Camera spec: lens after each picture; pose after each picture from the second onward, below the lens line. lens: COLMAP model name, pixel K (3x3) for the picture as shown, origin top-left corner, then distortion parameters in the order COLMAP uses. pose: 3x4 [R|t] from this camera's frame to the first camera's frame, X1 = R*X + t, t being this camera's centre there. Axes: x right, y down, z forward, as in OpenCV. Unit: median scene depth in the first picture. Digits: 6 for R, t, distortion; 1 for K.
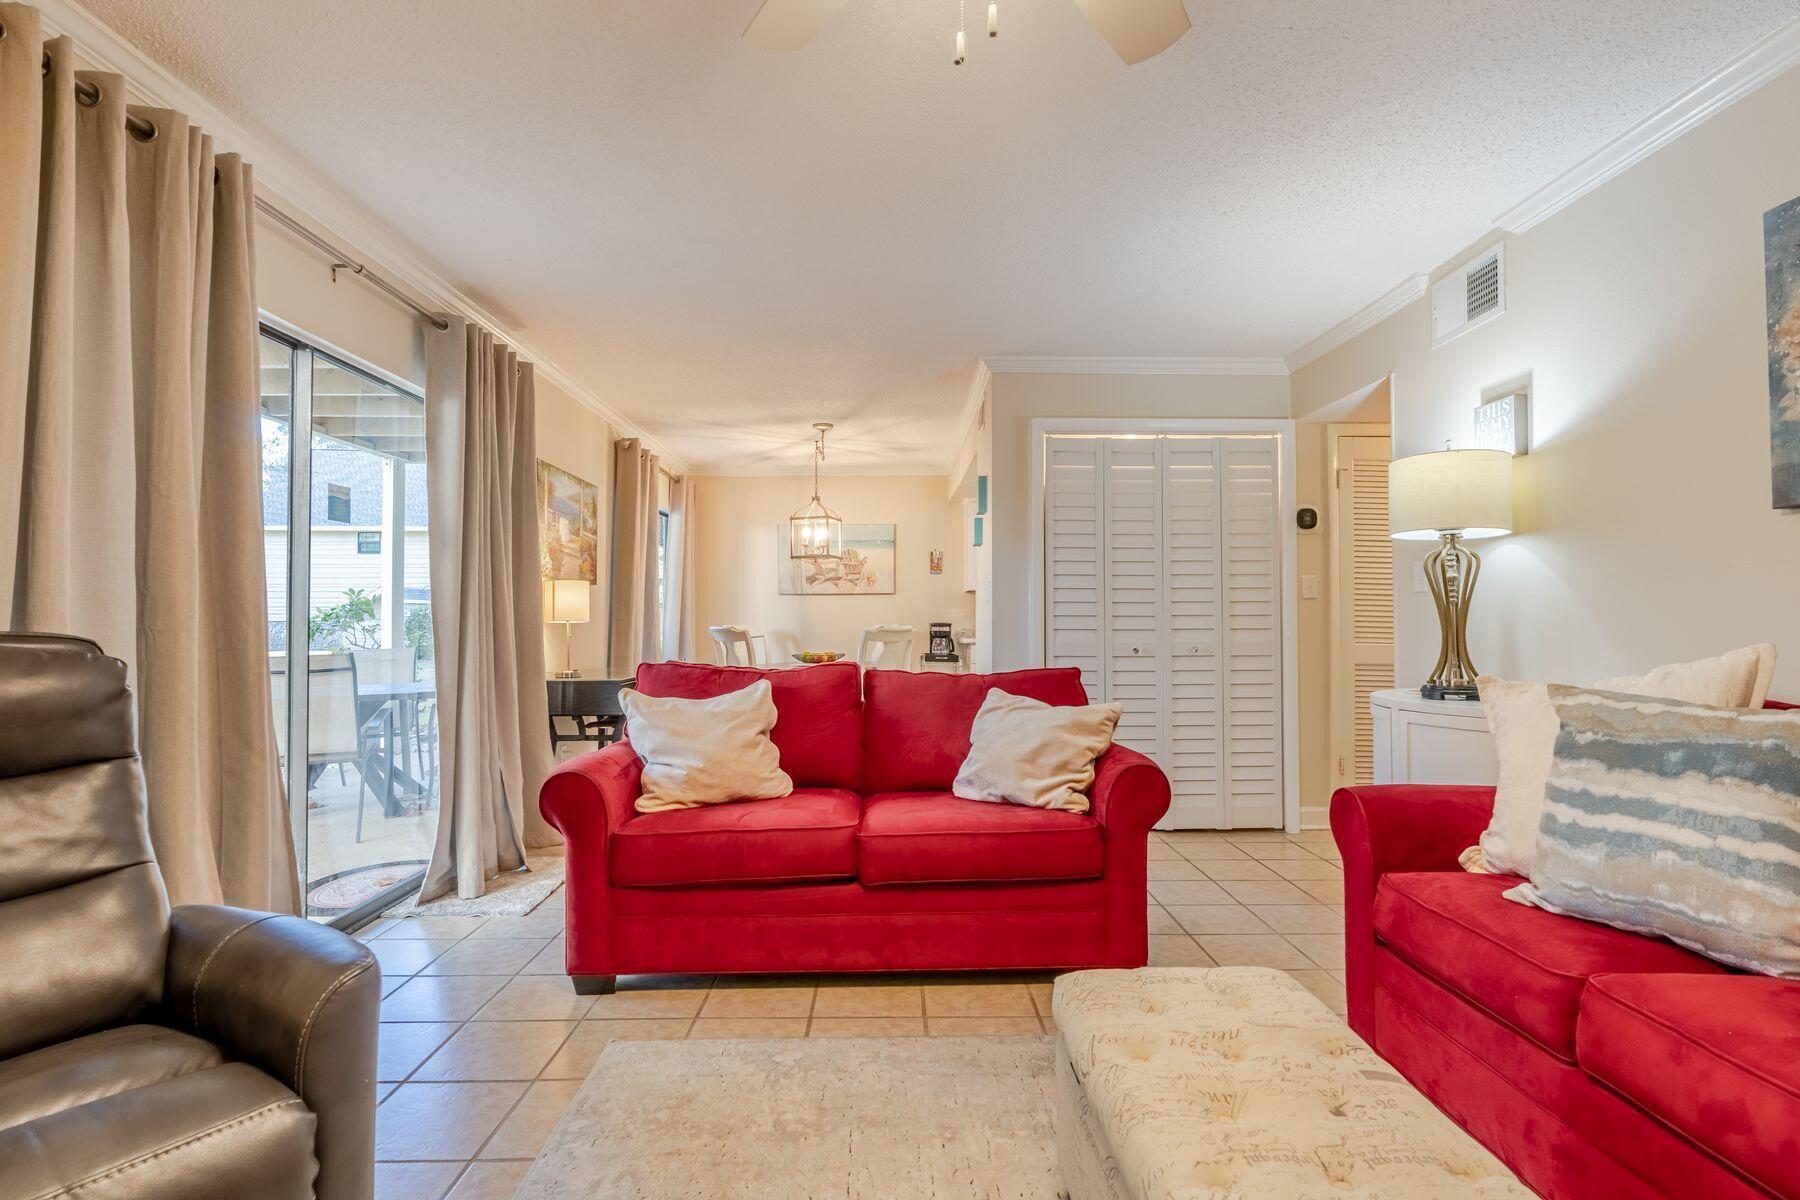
lens RADIAL K [[846.0, 0, 898.2], [0, 846.0, 594.9], [0, 0, 1]] dist [0.000229, 0.000687]
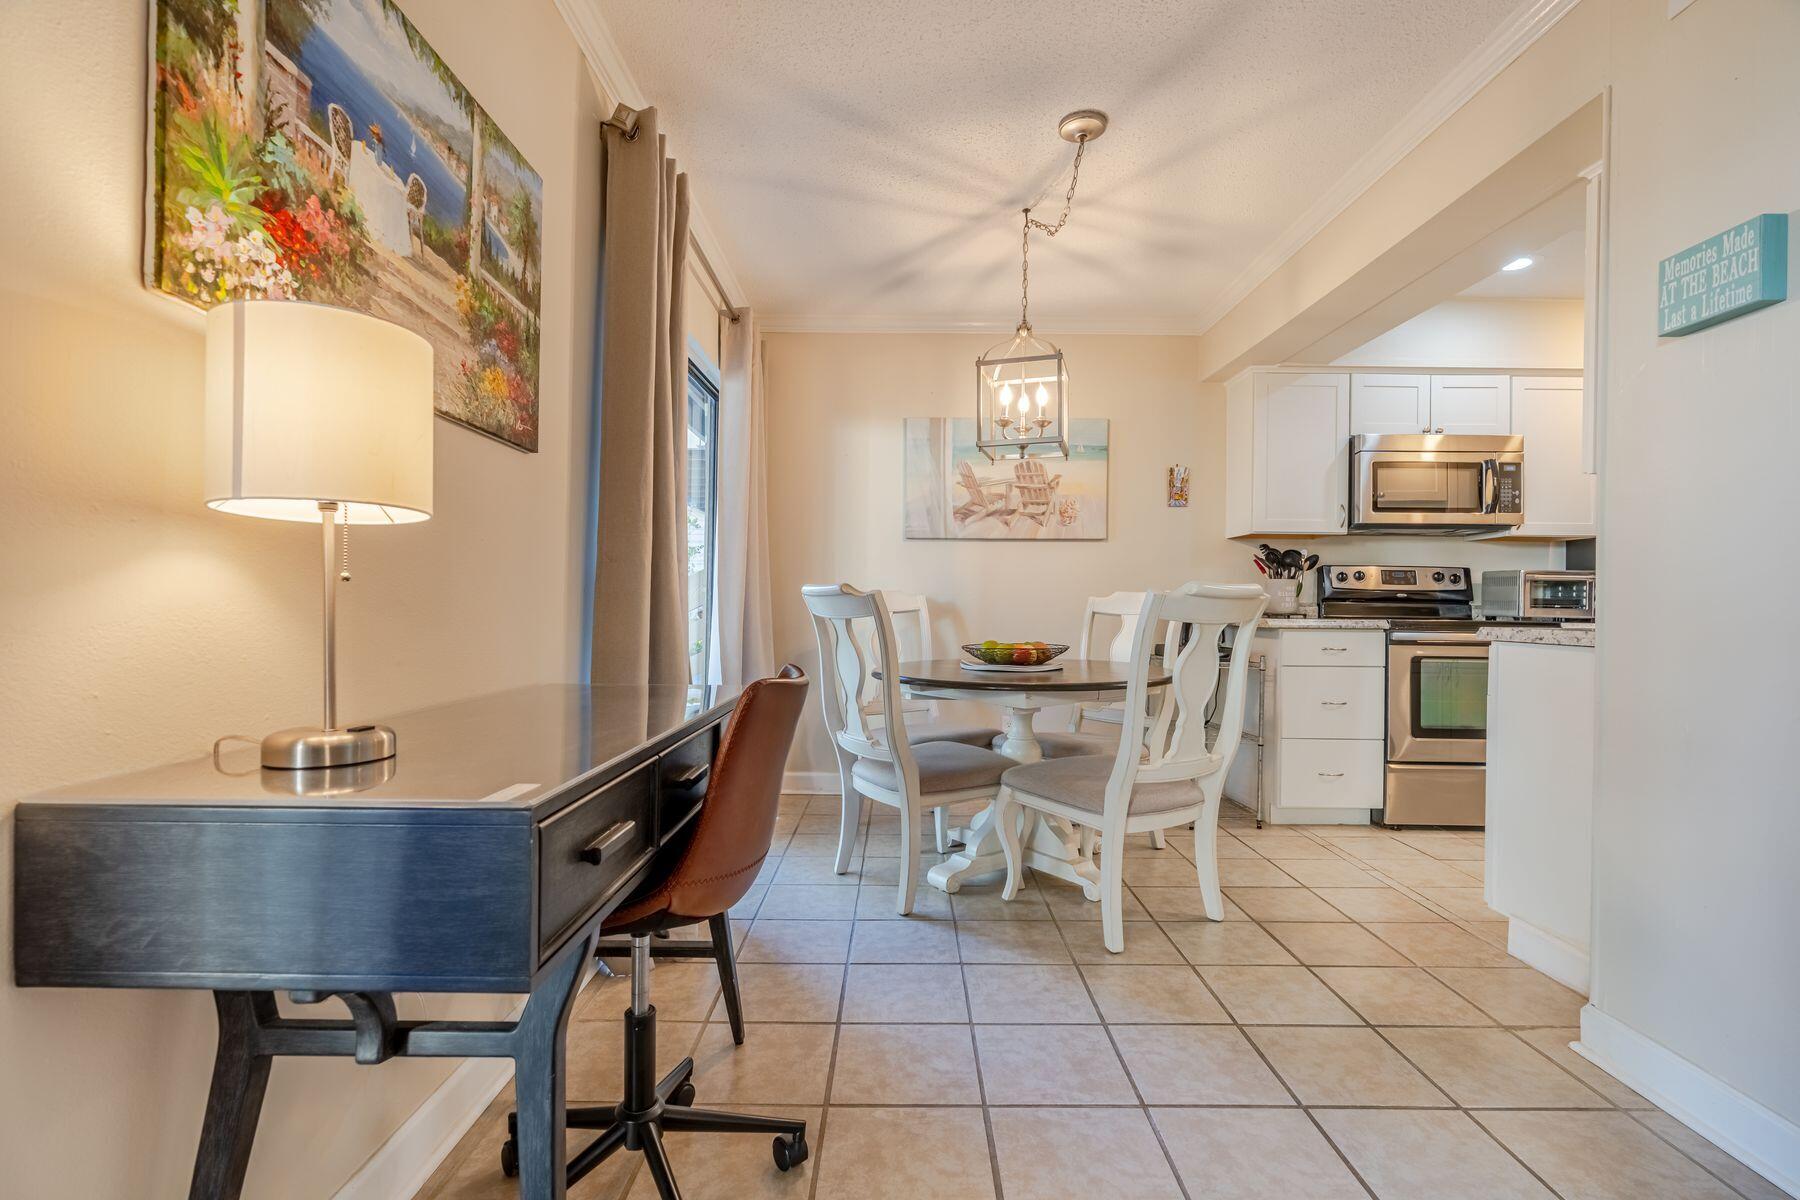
lens RADIAL K [[804.9, 0, 908.5], [0, 804.9, 604.6], [0, 0, 1]] dist [-0.001334, 0.000354]
pose [[0.999878, 0.012935, -0.008754, -0.133938], [-0.012670, 0.999480, 0.029640, 0.028037], [0.009133, -0.029526, 0.999522, 0.451919]]
